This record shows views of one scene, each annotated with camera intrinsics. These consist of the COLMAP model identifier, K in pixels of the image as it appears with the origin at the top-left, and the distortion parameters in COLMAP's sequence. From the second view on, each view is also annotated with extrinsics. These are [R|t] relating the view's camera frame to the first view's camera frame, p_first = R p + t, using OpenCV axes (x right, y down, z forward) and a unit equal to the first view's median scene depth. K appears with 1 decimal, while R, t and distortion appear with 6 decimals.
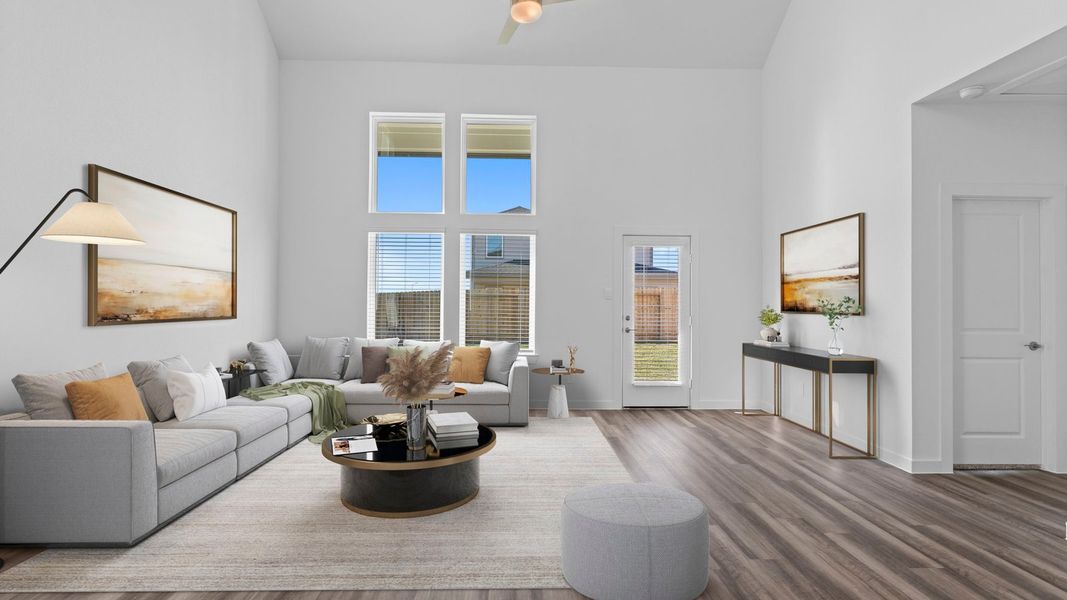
lens RADIAL K [[535.7, 0, 535.1], [0, 535.7, 299.2], [0, 0, 1]] dist [0.004764, 0.002544]
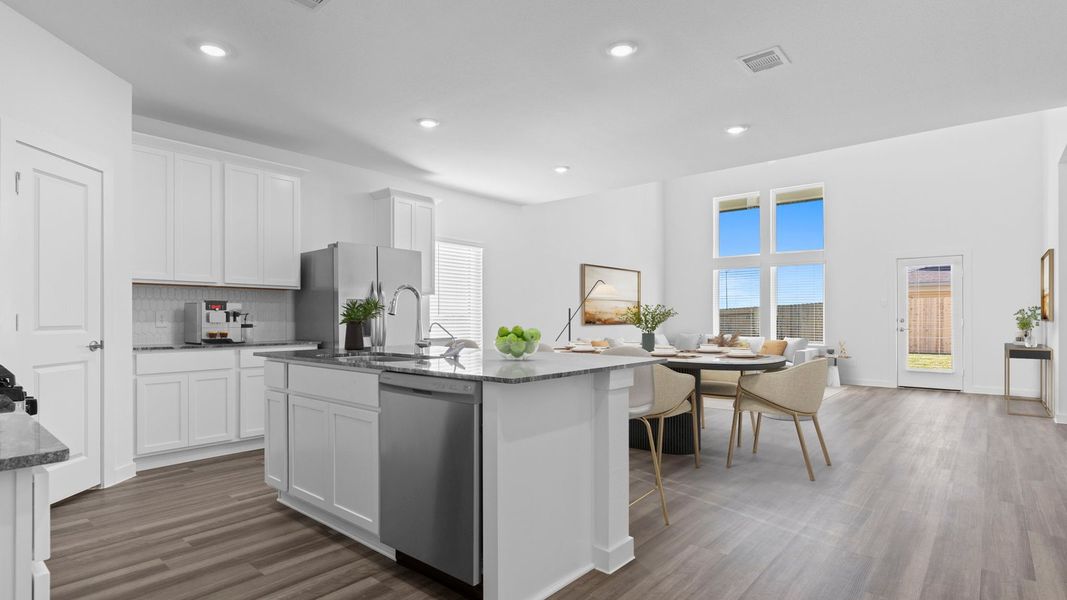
lens RADIAL K [[535.7, 0, 516.0], [0, 535.7, 323.0], [0, 0, 1]] dist [0.004764, 0.002544]
pose [[0.722641, 0.003139, -0.691216, 0.457191], [0.010628, 0.999821, 0.015651, 0.008083], [0.691142, -0.018656, 0.722478, -0.721893]]
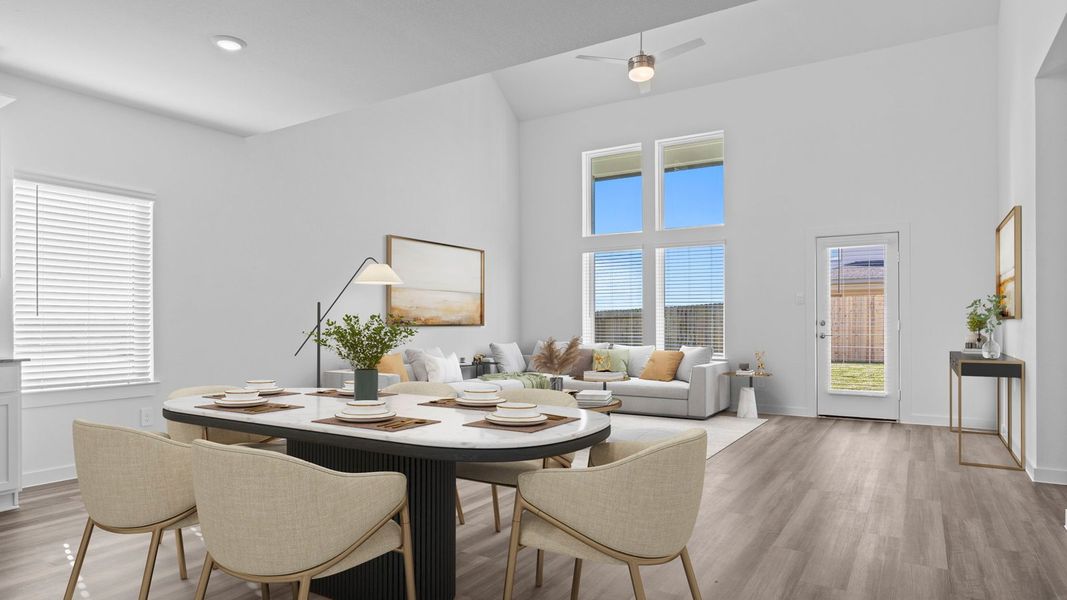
lens RADIAL K [[635.4, 0, 524.9], [0, 635.4, 321.8], [0, 0, 1]] dist [-0.000449, -0.001520]
pose [[0.828071, -0.014494, -0.560436, 0.419139], [0.020000, 0.999793, 0.003693, 0.020093], [0.560267, -0.014267, 0.828189, -0.279958]]
